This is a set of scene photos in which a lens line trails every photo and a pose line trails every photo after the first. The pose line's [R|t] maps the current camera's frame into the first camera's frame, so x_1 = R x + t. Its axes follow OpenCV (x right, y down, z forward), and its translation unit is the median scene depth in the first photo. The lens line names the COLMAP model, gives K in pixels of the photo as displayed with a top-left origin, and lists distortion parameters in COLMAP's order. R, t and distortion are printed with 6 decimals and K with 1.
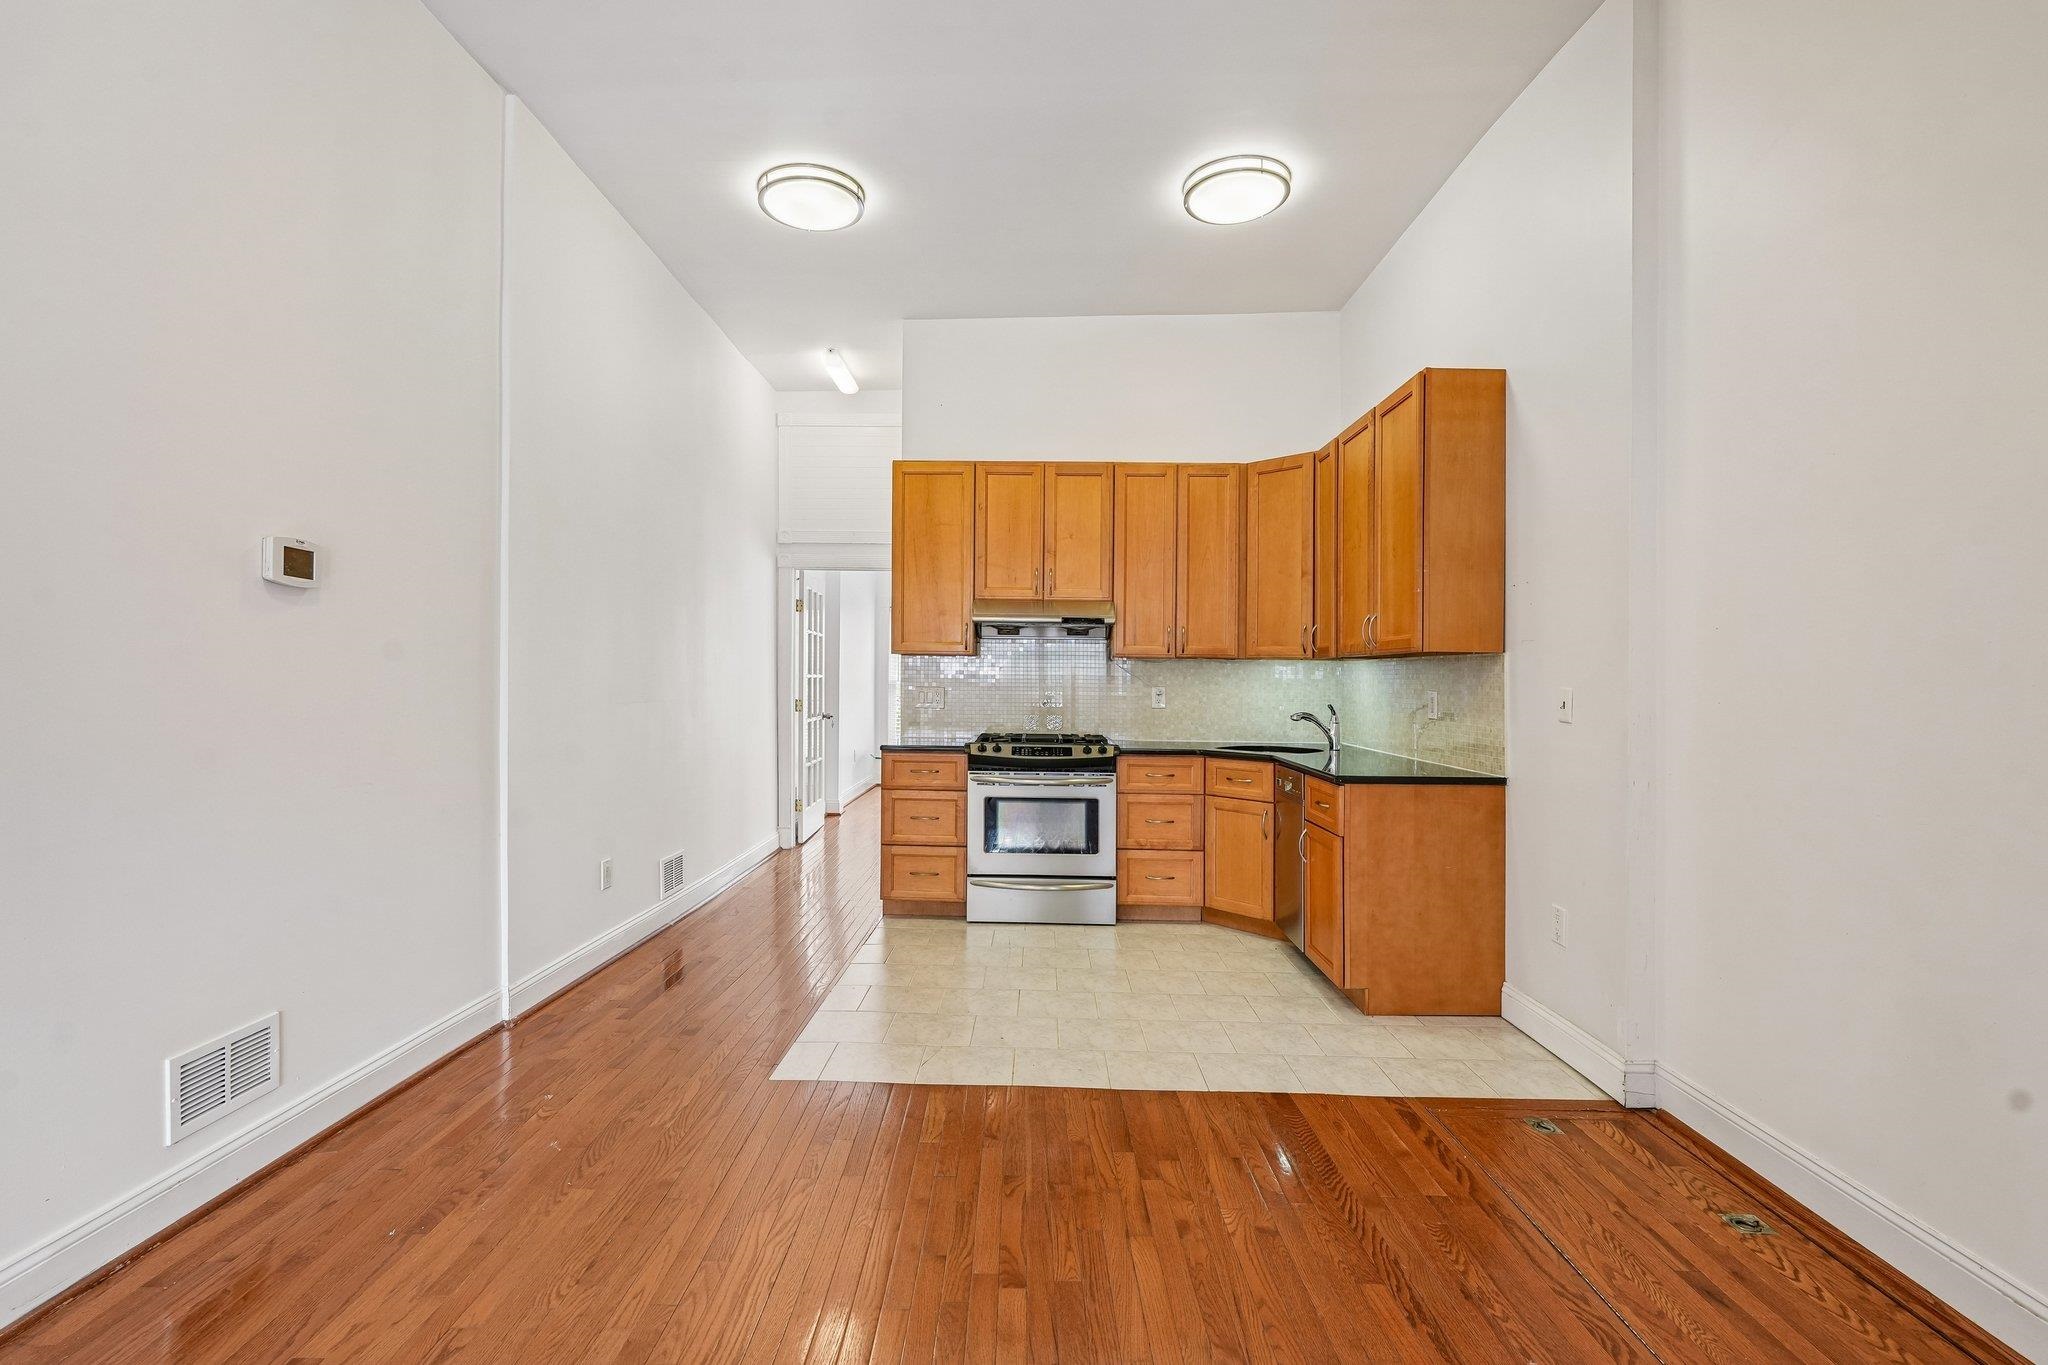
lens RADIAL K [[927.7, 0, 1020.6], [0, 927.7, 672.0], [0, 0, 1]] dist [-0.008333, 0.006017]
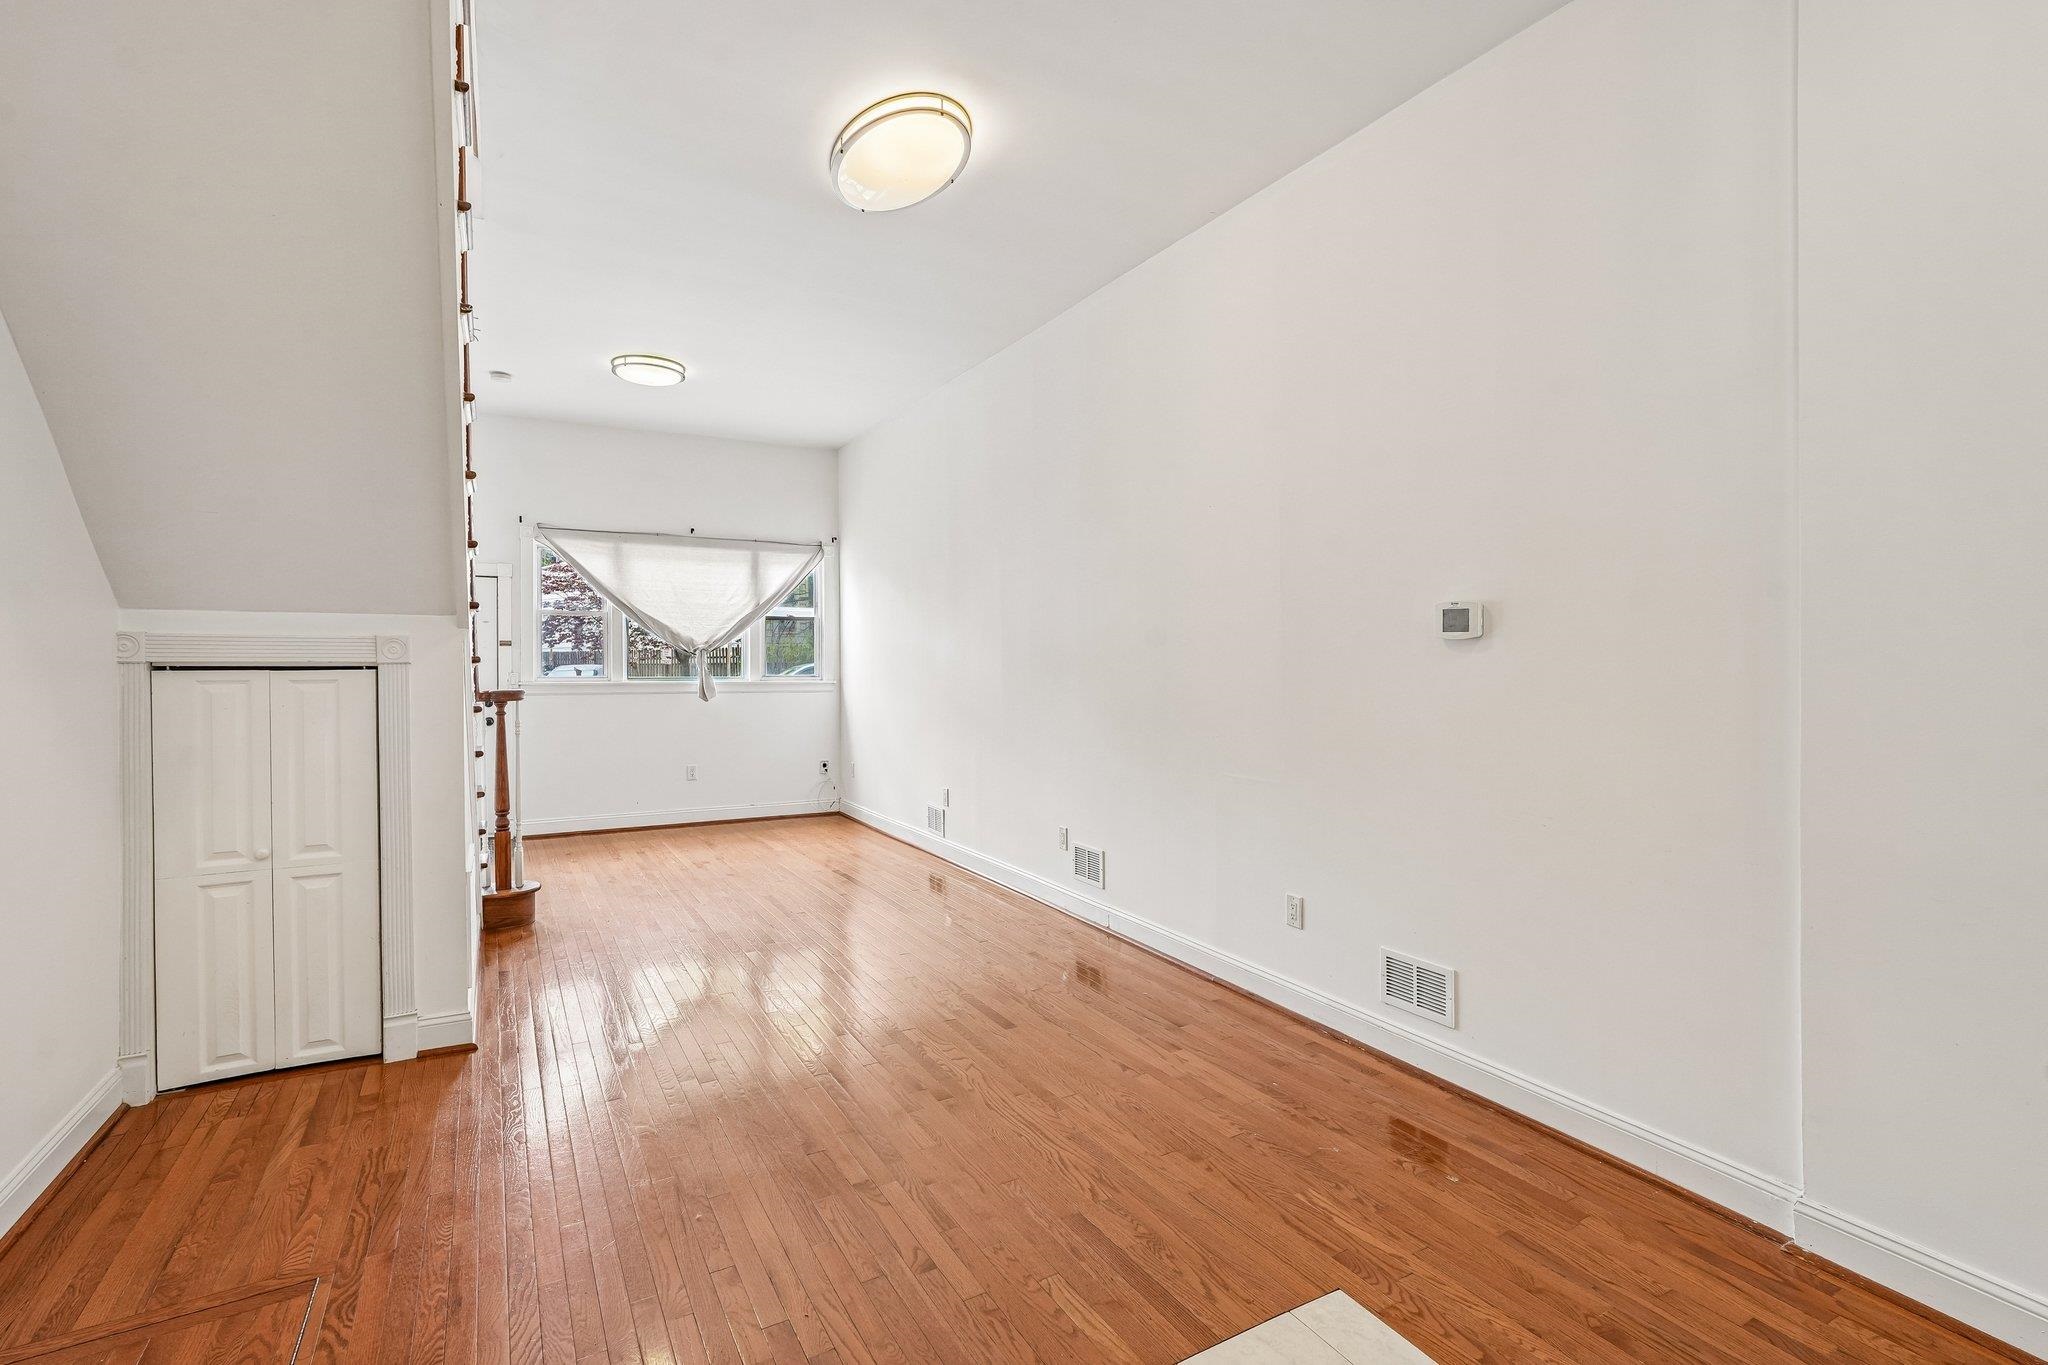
lens RADIAL K [[927.7, 0, 1034.0], [0, 927.7, 657.8], [0, 0, 1]] dist [-0.008333, 0.006017]
pose [[-0.864616, -0.015264, -0.502201, 0.190220], [-0.008018, 0.999830, -0.016585, -0.023629], [0.502369, -0.010313, -0.864592, 0.954447]]
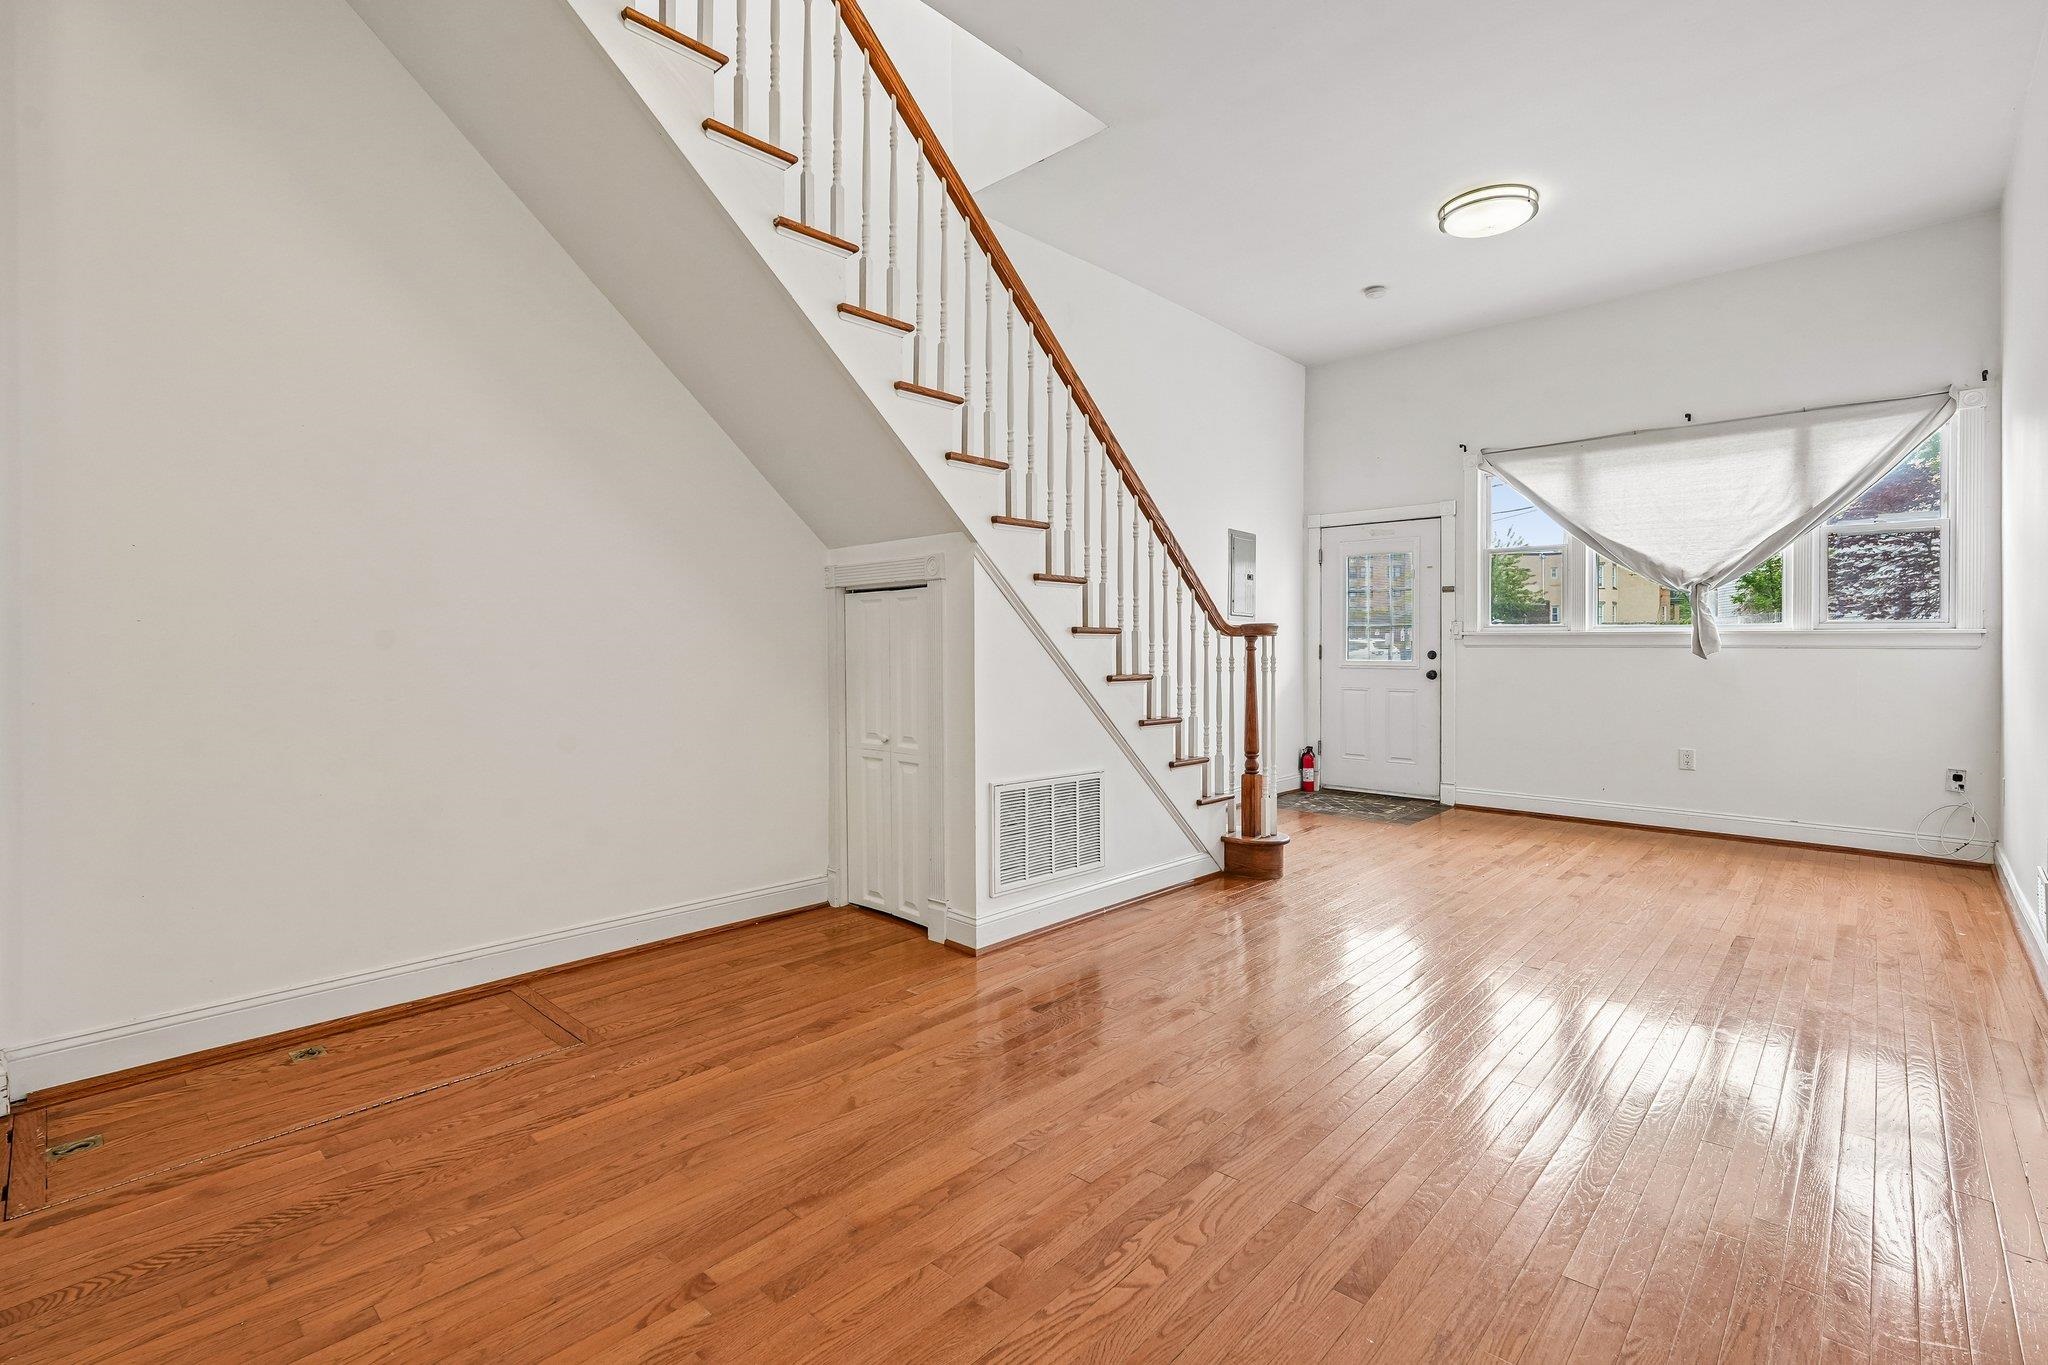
lens RADIAL K [[927.7, 0, 1024.6], [0, 927.7, 634.2], [0, 0, 1]] dist [-0.008333, 0.006017]
pose [[-0.732882, -0.002870, 0.680349, -0.345051], [-0.011746, 0.999895, -0.008435, 0.025337], [-0.680254, -0.014173, -0.732839, 0.609436]]
